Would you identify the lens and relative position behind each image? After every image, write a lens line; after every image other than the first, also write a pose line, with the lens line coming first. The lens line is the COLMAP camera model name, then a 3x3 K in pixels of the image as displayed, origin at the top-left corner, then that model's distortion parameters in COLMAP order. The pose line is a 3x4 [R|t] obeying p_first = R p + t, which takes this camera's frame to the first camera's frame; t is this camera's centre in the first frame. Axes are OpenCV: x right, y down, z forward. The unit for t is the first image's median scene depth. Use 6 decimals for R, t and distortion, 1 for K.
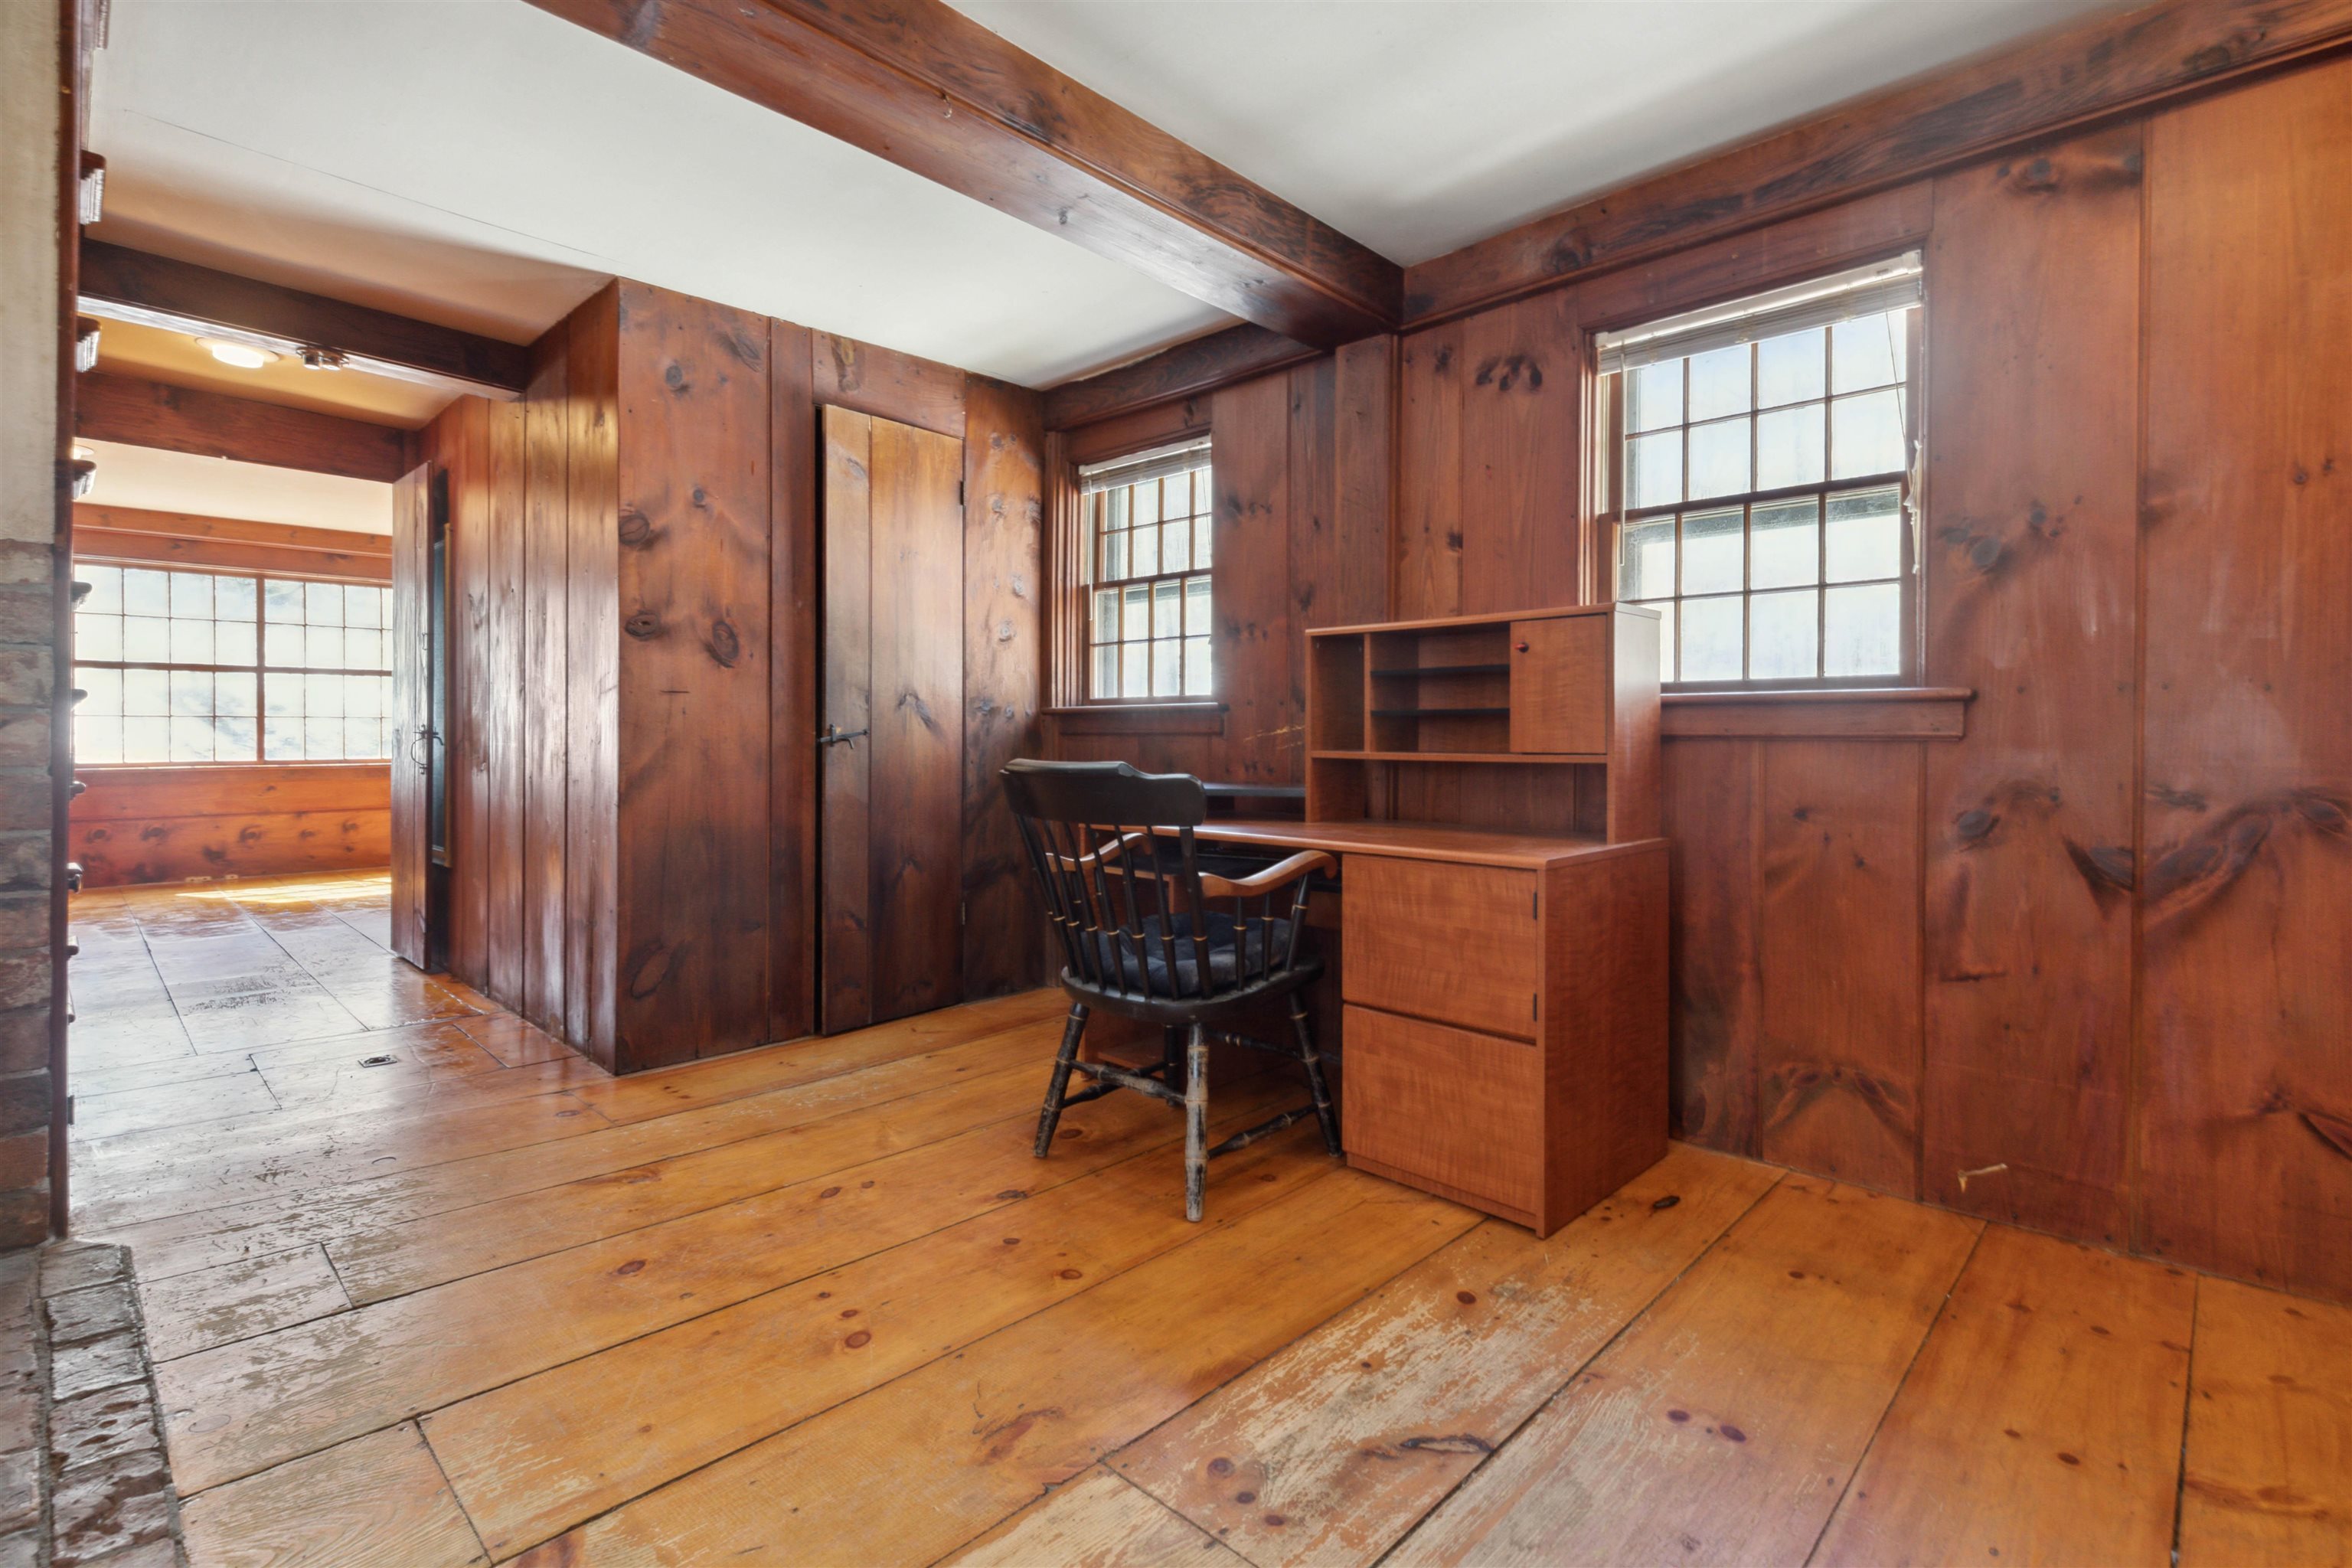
lens RADIAL K [[1092.2, 0, 1173.5], [0, 1092.2, 742.9], [0, 0, 1]] dist [0.002659, -0.000154]
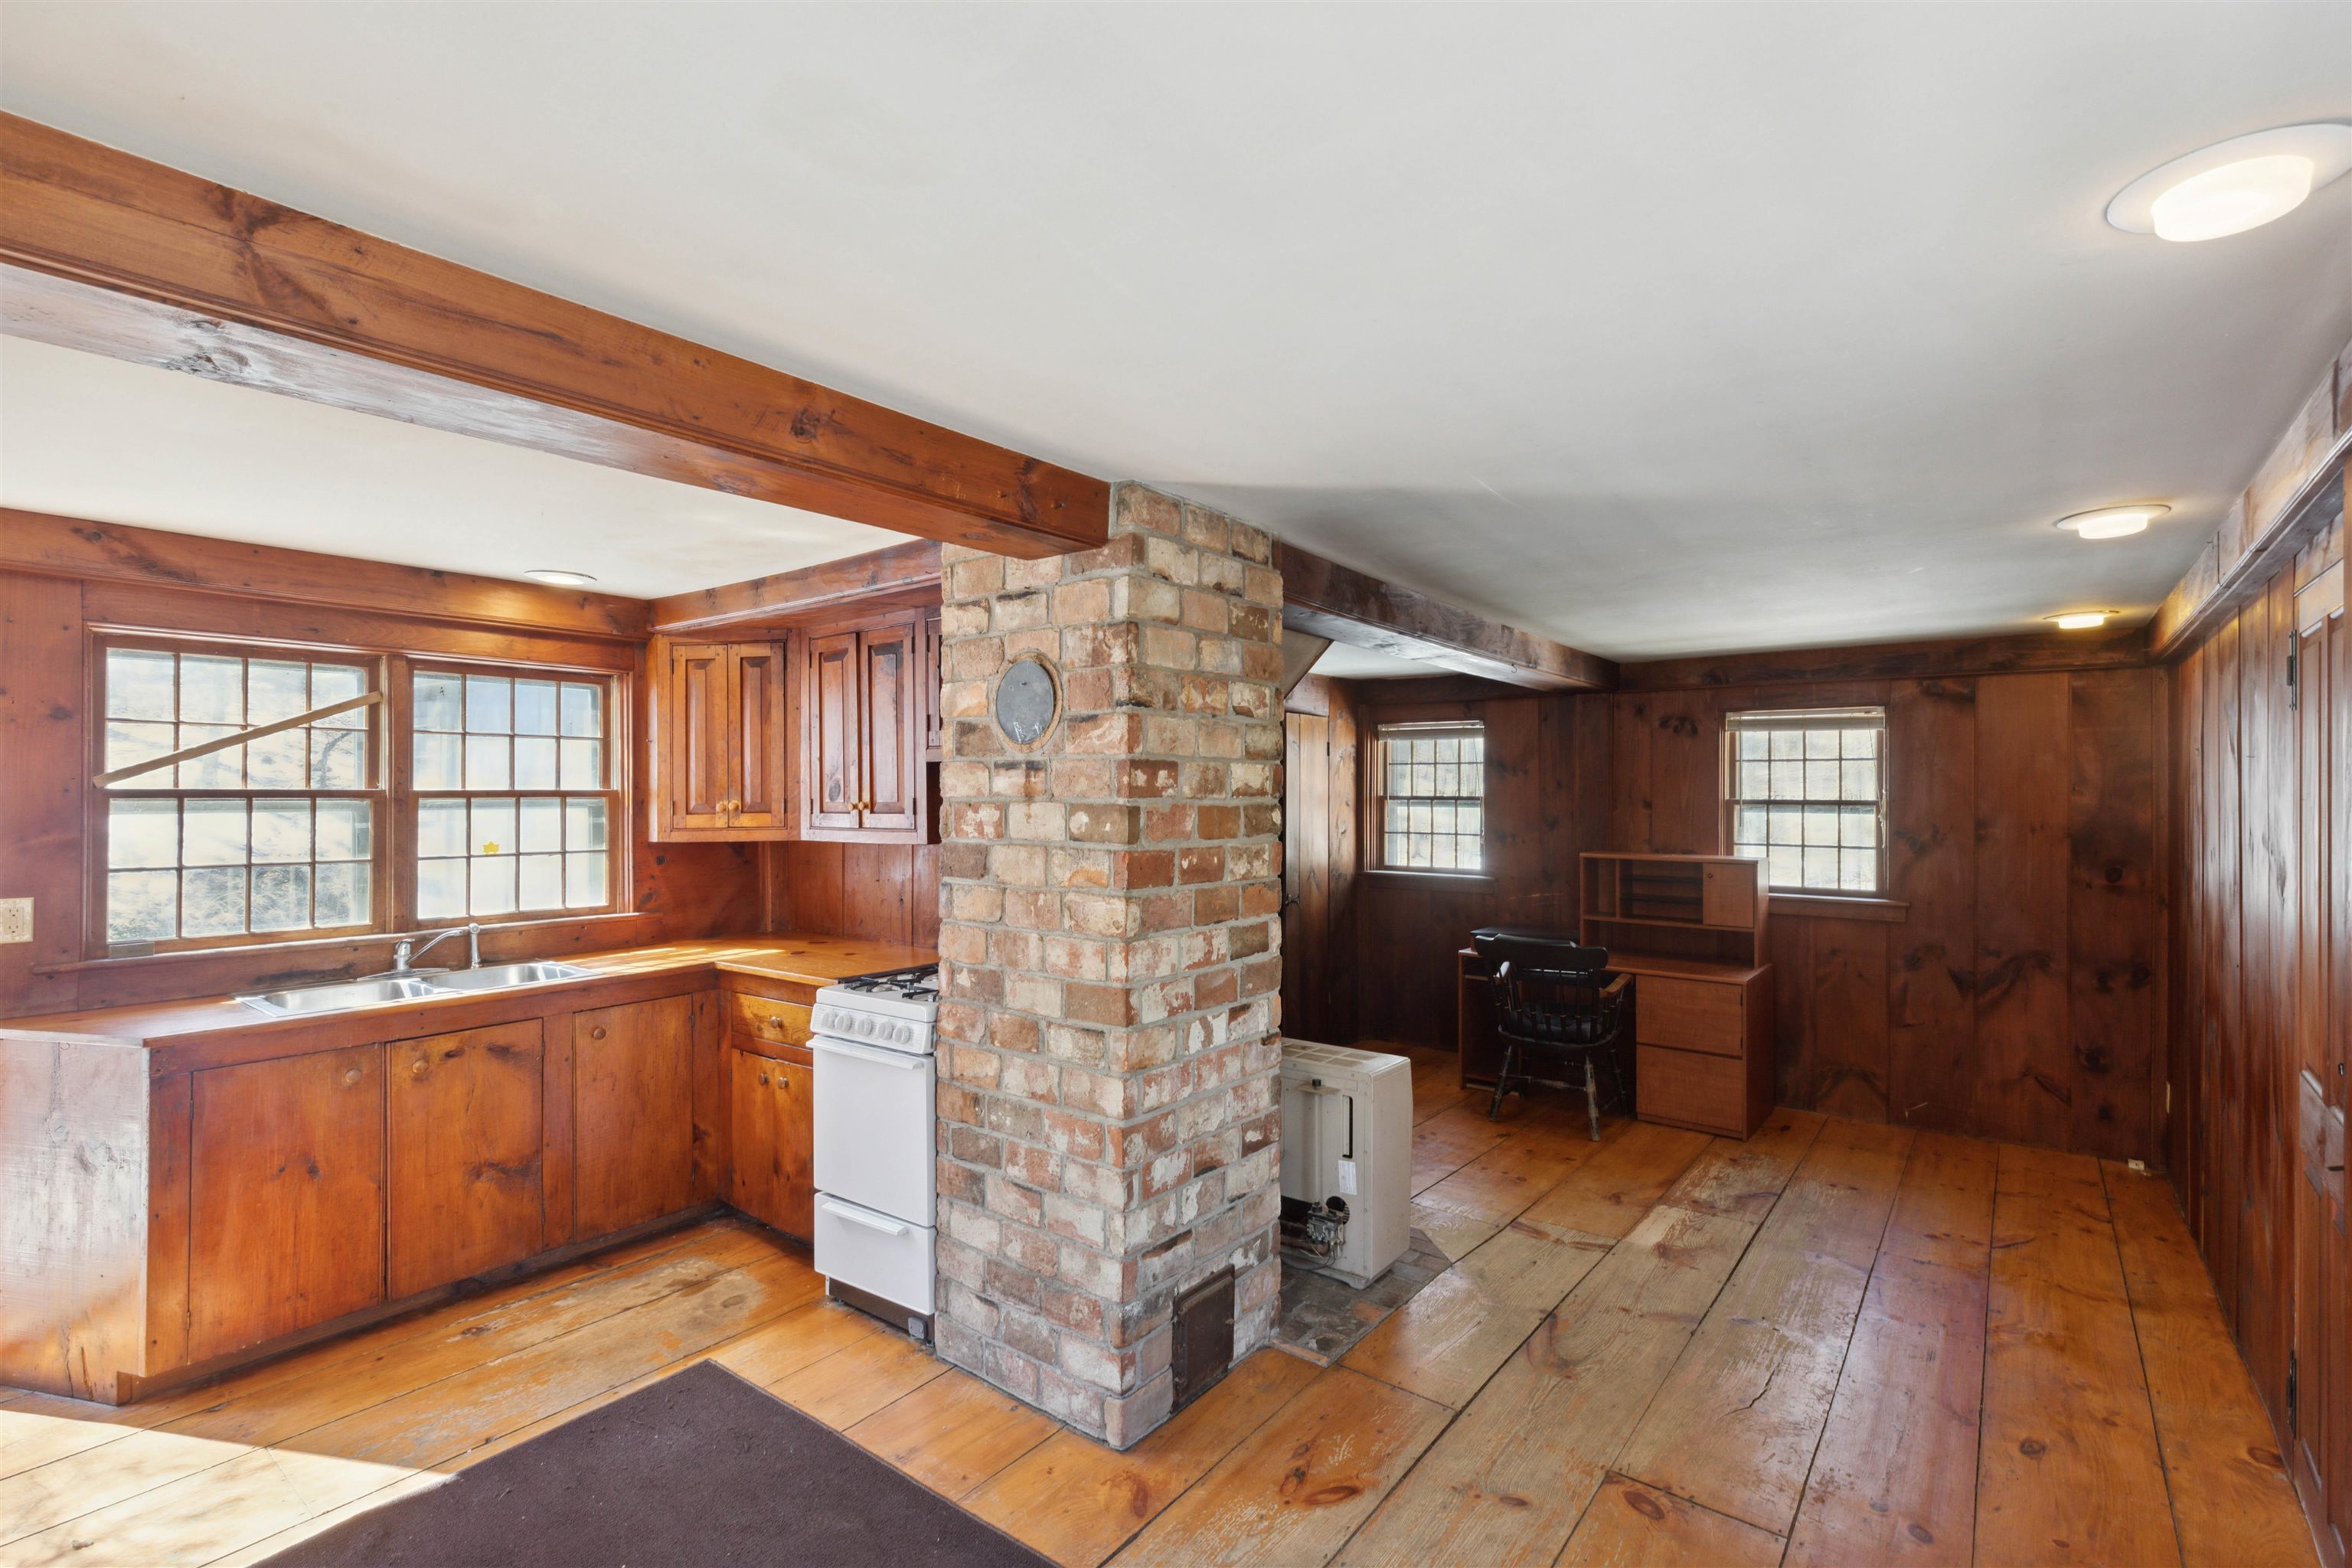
lens RADIAL K [[1080.9, 0, 1176.0], [0, 1080.9, 784.0], [0, 0, 1]] dist [0.000463, -0.000107]
pose [[0.994472, 0.000466, 0.104998, -1.024611], [0.000696, 0.999939, -0.011036, -0.265241], [-0.104996, 0.011048, 0.994411, -1.086412]]
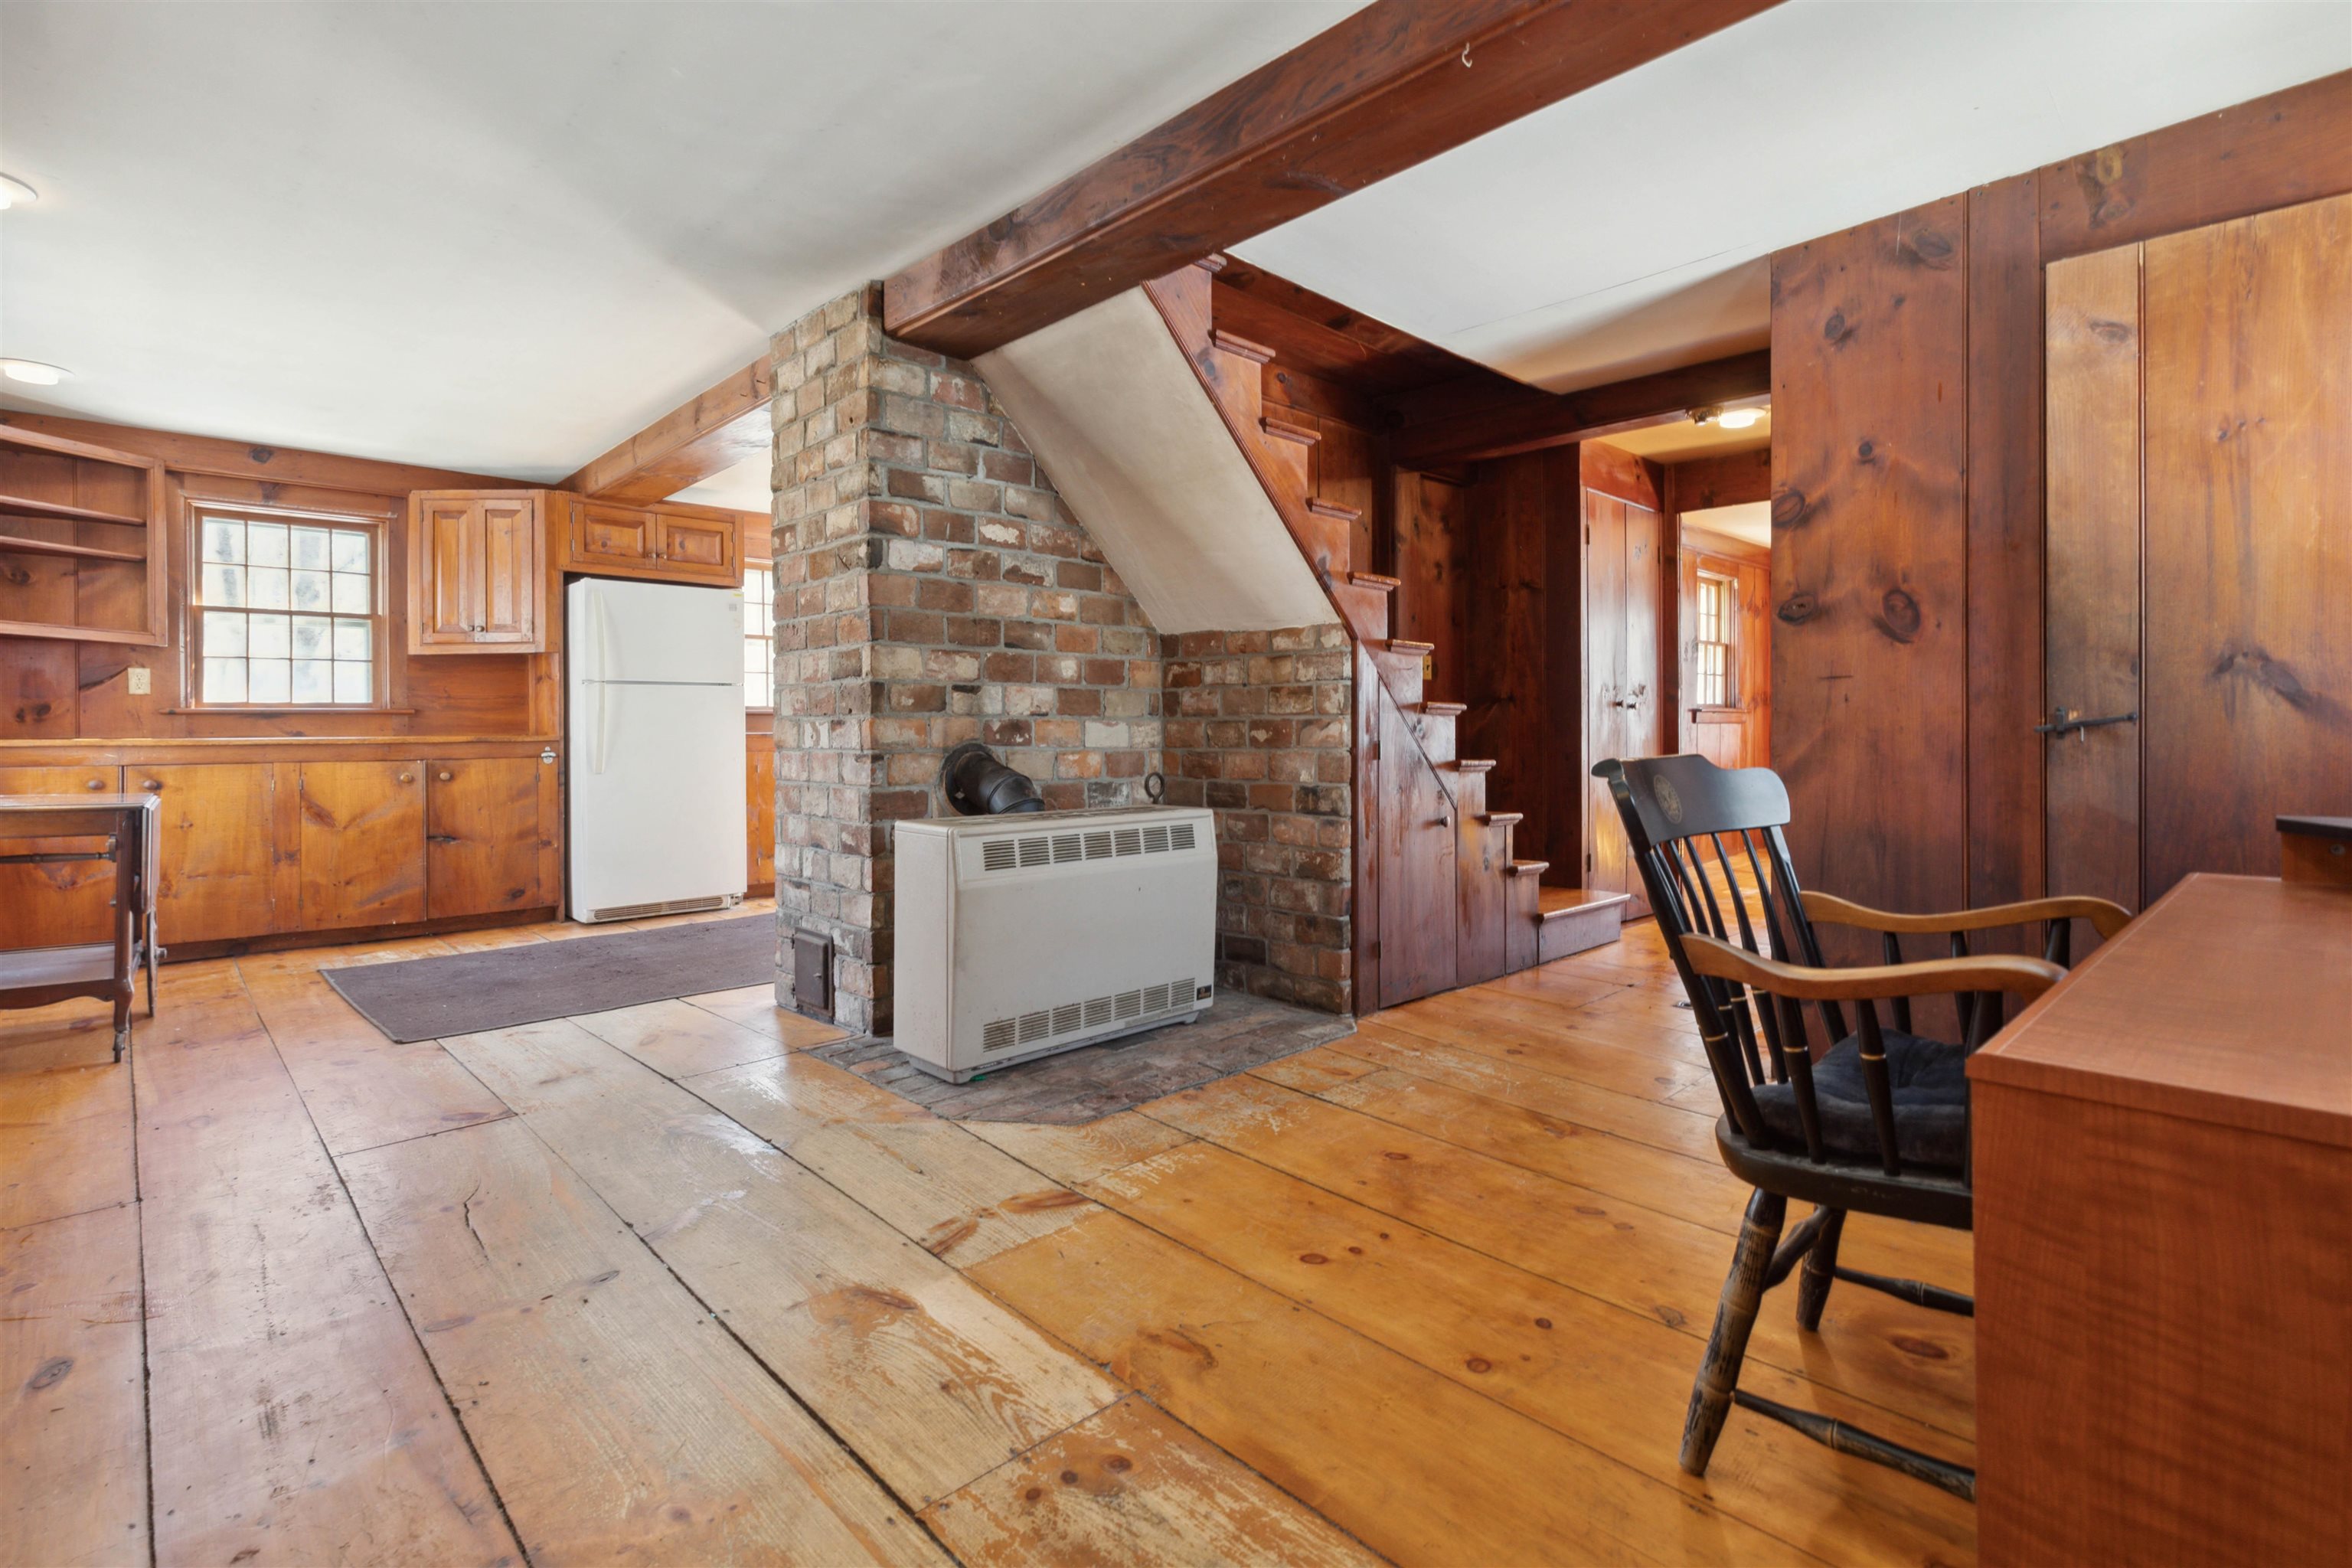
lens RADIAL K [[1088.2, 0, 1169.9], [0, 1088.2, 732.9], [0, 0, 1]] dist [0.004441, 0.000338]
pose [[-0.038899, -0.002394, -0.999240, 0.638106], [-0.000069, 0.999997, -0.002393, 0.001823], [0.999243, -0.000024, -0.038899, 0.673370]]
